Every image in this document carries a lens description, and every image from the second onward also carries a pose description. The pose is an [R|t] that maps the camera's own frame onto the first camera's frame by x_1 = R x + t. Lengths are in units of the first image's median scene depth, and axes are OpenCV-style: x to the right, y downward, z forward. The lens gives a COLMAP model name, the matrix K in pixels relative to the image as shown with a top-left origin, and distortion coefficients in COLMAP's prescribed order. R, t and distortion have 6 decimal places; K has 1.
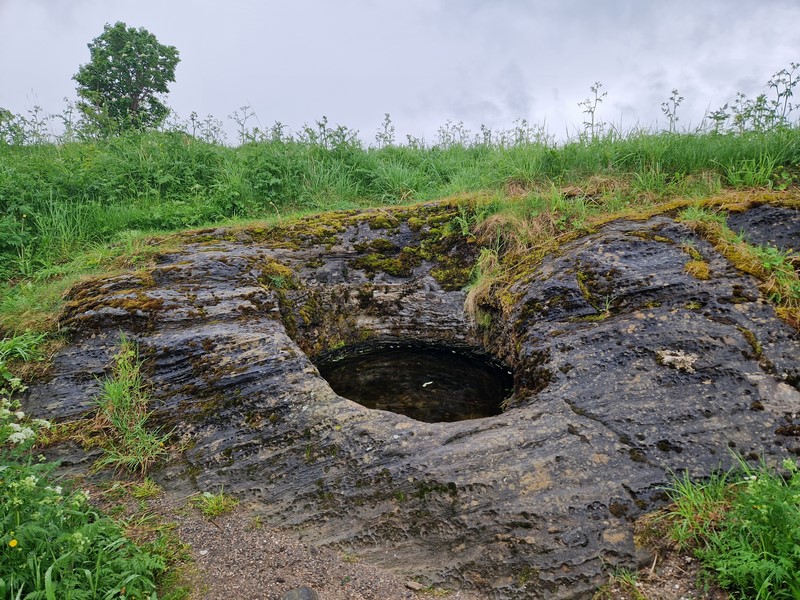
lens RADIAL K [[527.4, 0, 402.2], [0, 527.4, 300.6], [0, 0, 1]] dist [0.038209, -0.019031]
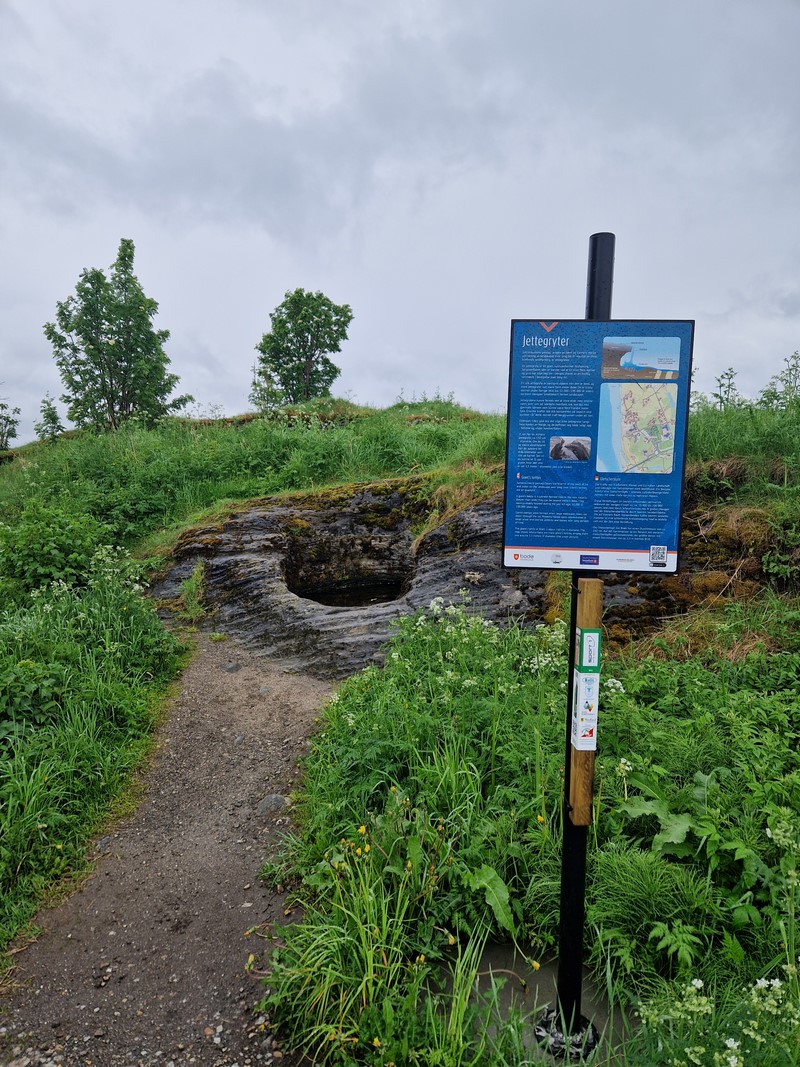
lens RADIAL K [[703.4, 0, 399.1], [0, 703.4, 532.5], [0, 0, 1]] dist [0.038209, -0.019031]
pose [[0.931869, 0.009459, -0.362673, 0.721621], [-0.034674, 0.997406, -0.063081, 0.079143], [0.361135, 0.071358, 0.929779, -0.726368]]
